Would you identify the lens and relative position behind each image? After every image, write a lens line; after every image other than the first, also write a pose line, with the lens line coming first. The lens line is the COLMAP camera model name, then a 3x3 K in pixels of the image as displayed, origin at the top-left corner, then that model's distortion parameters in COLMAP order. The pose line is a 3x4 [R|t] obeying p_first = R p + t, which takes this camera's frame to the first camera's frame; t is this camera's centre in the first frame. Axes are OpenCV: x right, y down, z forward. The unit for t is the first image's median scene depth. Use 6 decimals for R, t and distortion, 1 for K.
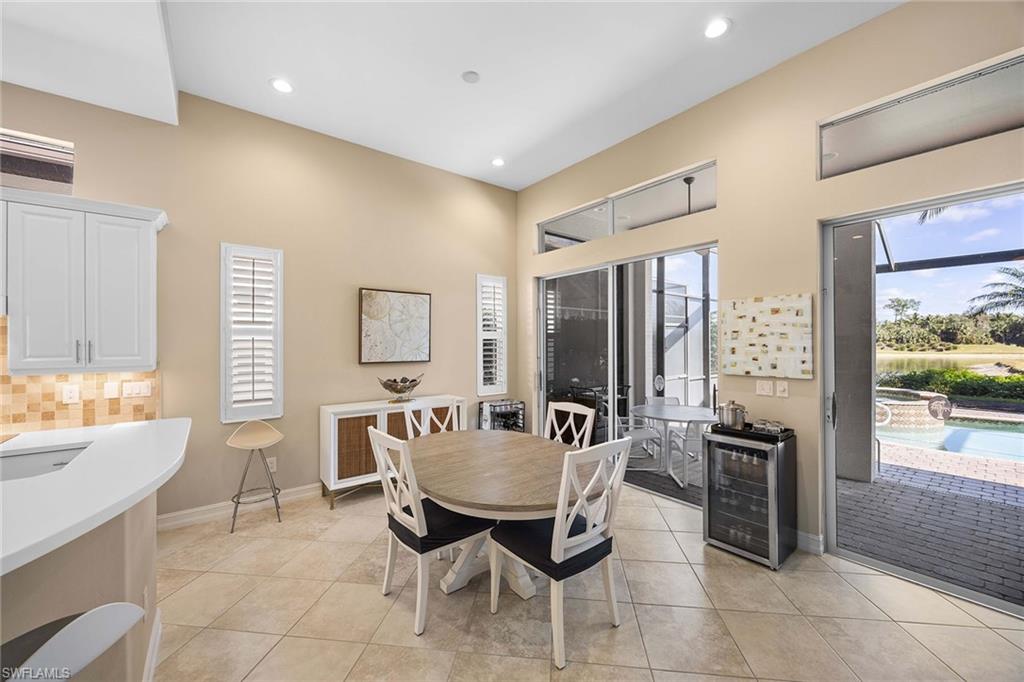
lens RADIAL K [[390.7, 0, 513.2], [0, 390.7, 341.5], [0, 0, 1]] dist [-0.003117, 0.000492]
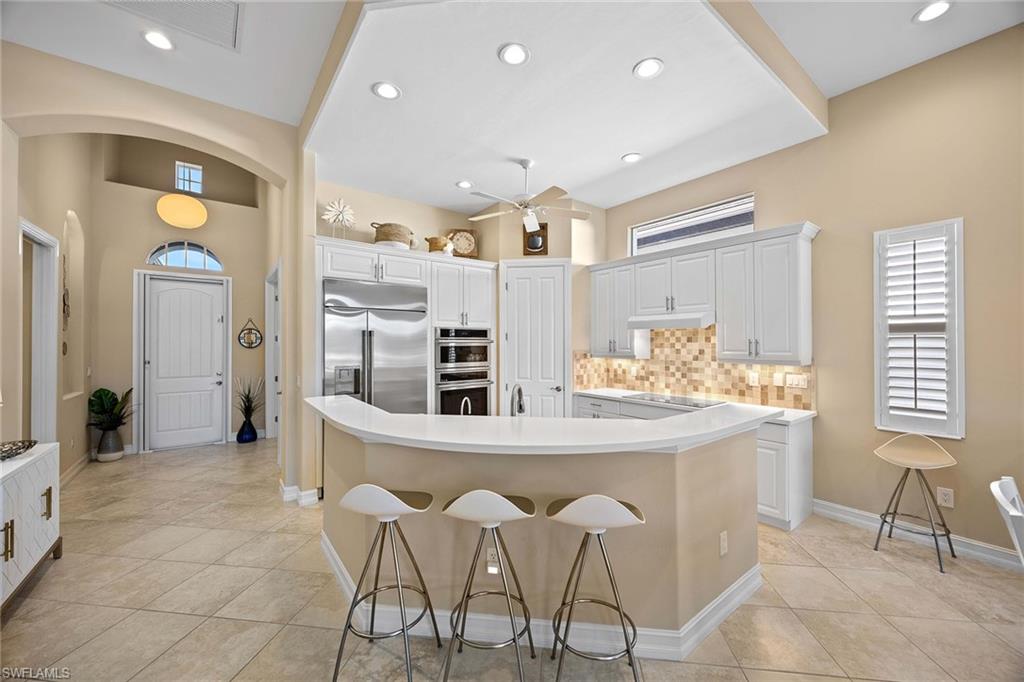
lens RADIAL K [[390.7, 0, 516.4], [0, 390.7, 339.8], [0, 0, 1]] dist [-0.003117, 0.000492]
pose [[0.002822, -0.002774, -0.999992, 0.153794], [0.005891, 0.999979, -0.002757, -0.001073], [0.999979, -0.005884, 0.002838, 0.137853]]
